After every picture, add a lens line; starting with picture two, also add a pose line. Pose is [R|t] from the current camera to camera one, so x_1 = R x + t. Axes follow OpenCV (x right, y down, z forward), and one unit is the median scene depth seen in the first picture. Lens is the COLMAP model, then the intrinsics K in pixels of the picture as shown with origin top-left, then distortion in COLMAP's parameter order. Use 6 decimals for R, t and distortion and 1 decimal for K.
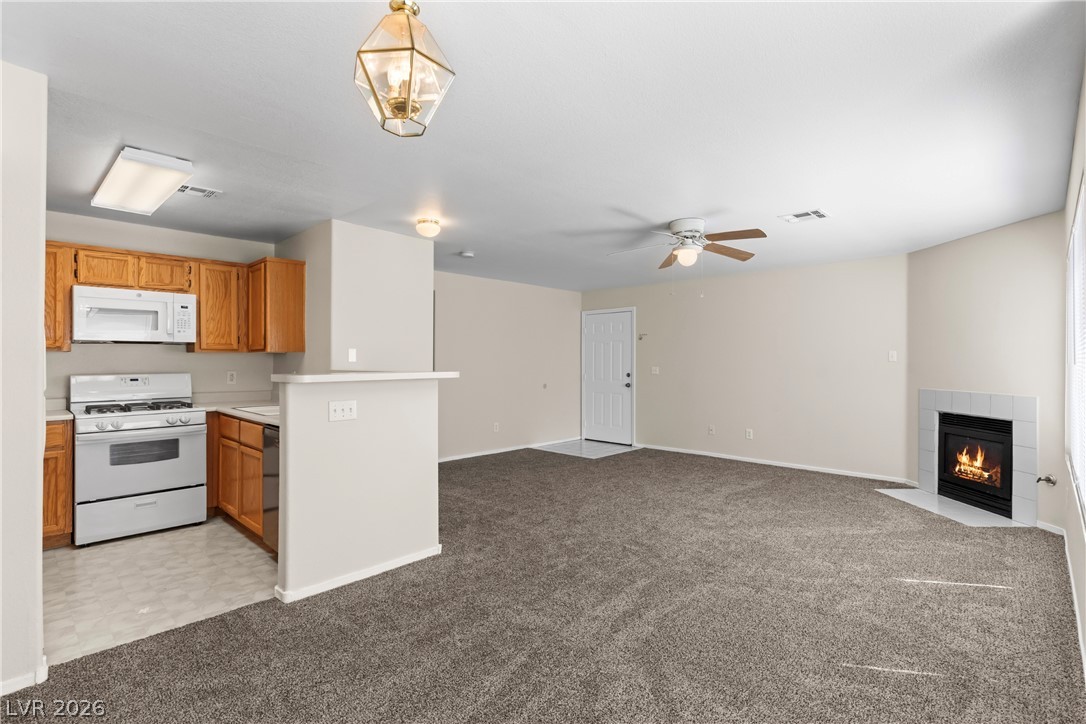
lens RADIAL K [[513.3, 0, 541.0], [0, 513.3, 360.3], [0, 0, 1]] dist [0.007585, -0.000669]
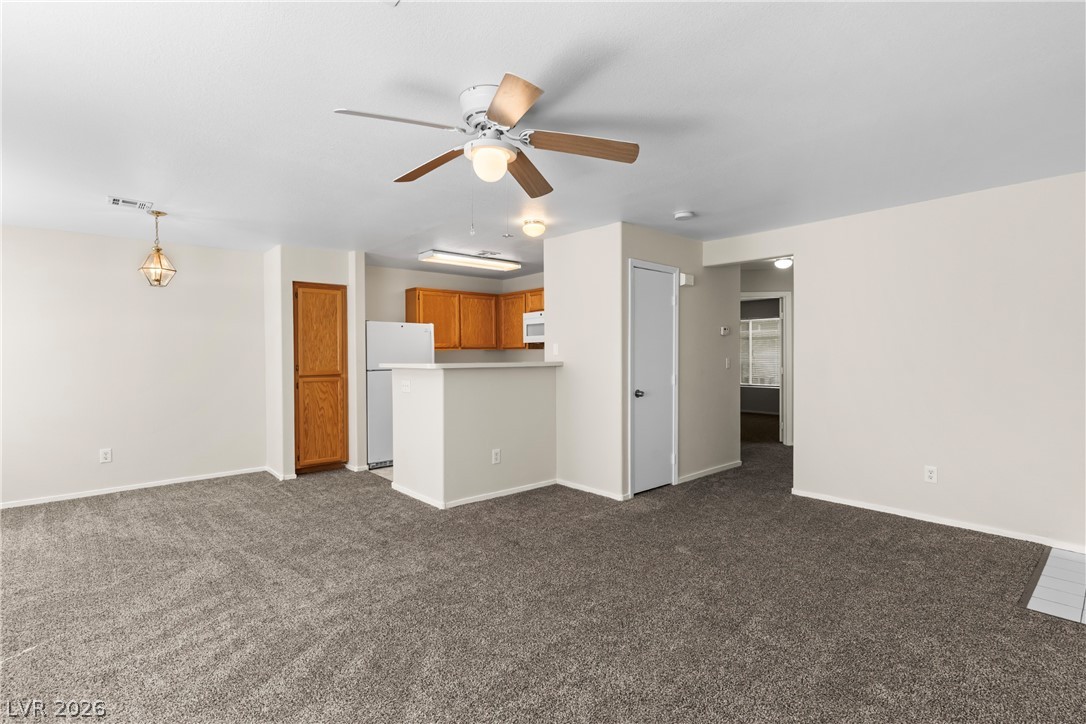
lens RADIAL K [[513.3, 0, 544.3], [0, 513.3, 364.5], [0, 0, 1]] dist [0.007585, -0.000669]
pose [[-0.080307, 0.021381, -0.996541, 0.785456], [0.013217, 0.999705, 0.020384, 0.000369], [0.996683, -0.011534, -0.080566, 1.050384]]
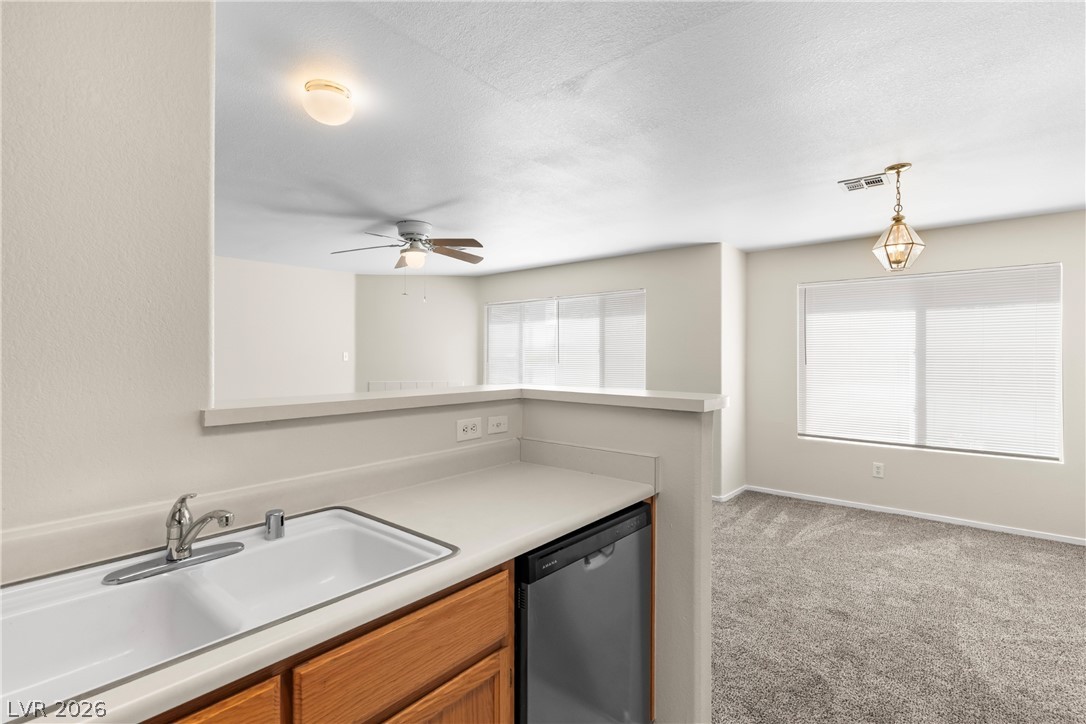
lens RADIAL K [[513.3, 0, 557.5], [0, 513.3, 363.7], [0, 0, 1]] dist [0.007585, -0.000669]
pose [[-0.105392, -0.017193, 0.994282, -0.676003], [-0.009585, 0.999822, 0.016273, -0.017009], [-0.994385, -0.007815, -0.105538, 0.792497]]
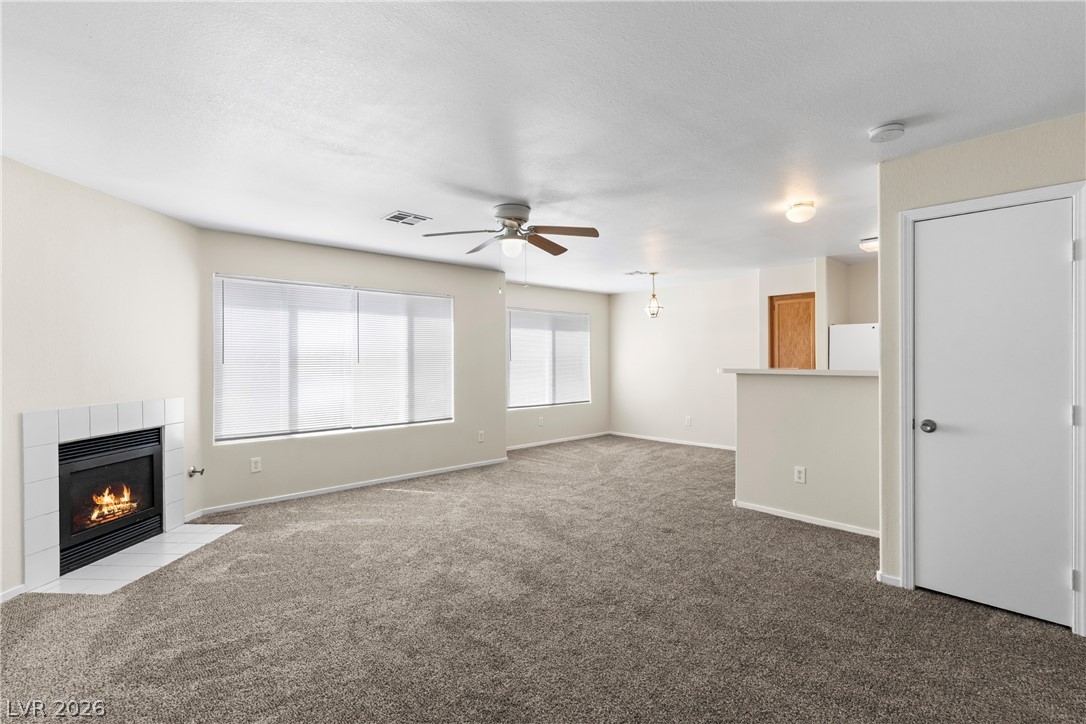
lens RADIAL K [[513.3, 0, 544.0], [0, 513.3, 360.2], [0, 0, 1]] dist [0.007585, -0.000669]
pose [[-0.999027, 0.001667, 0.044067, 0.183422], [0.001445, 0.999986, -0.005075, 0.004077], [-0.044075, -0.005007, -0.999016, 1.814947]]
